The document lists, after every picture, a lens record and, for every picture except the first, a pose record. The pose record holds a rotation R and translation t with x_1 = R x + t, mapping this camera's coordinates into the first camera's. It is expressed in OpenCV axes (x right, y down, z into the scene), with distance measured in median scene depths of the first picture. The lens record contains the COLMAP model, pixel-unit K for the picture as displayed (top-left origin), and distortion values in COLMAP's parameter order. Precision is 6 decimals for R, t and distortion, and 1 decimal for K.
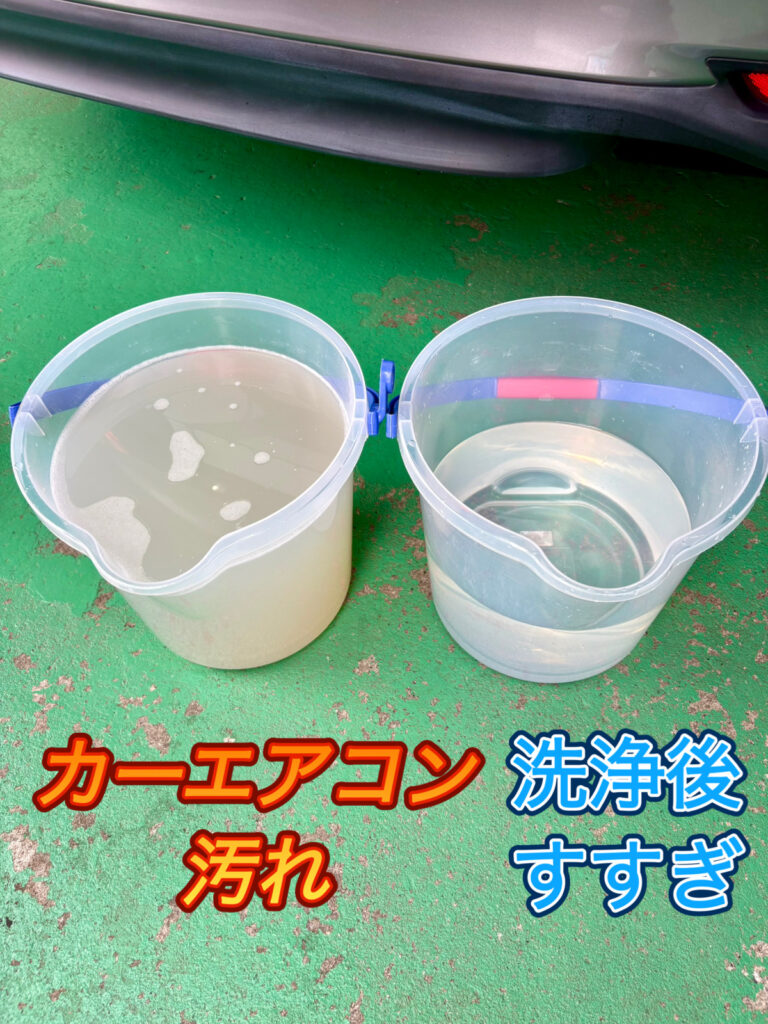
lens RADIAL K [[798.4, 0, 376.8], [0, 798.4, 509.5], [0, 0, 1]] dist [0.017272, -0.006840]
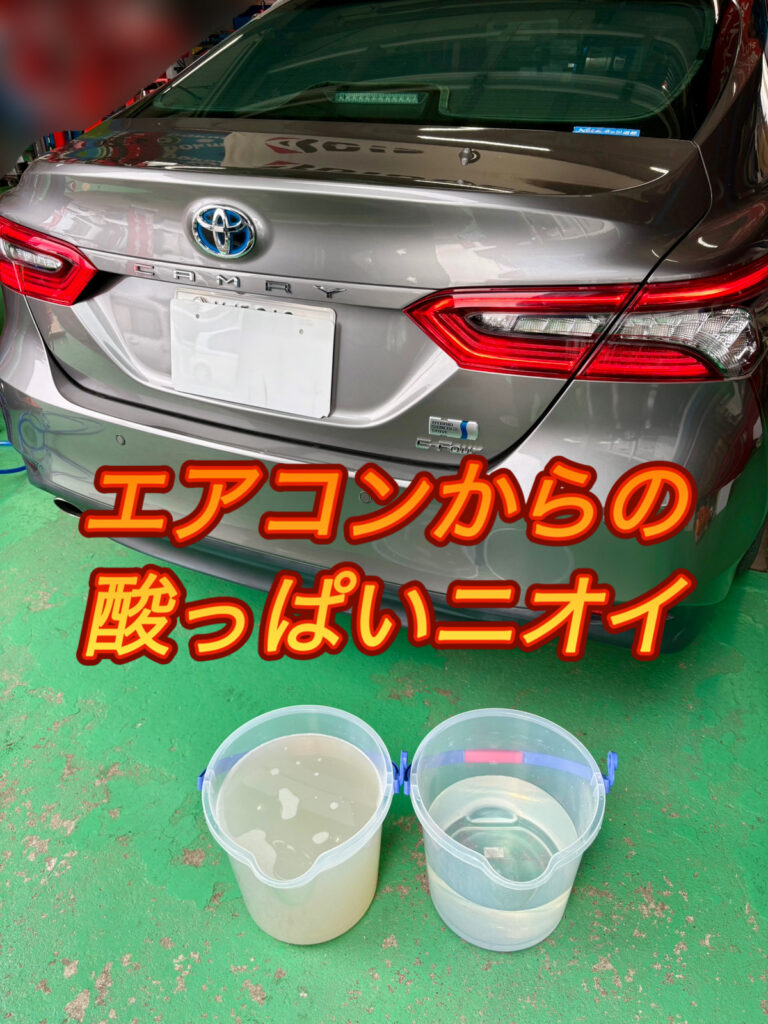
lens RADIAL K [[798.4, 0, 376.8], [0, 798.4, 509.5], [0, 0, 1]] dist [0.017272, -0.006840]
pose [[0.999749, 0.002698, 0.022219, -0.076467], [0.005309, 0.935785, -0.352530, -0.044265], [-0.021743, 0.352560, 0.935537, -0.783805]]
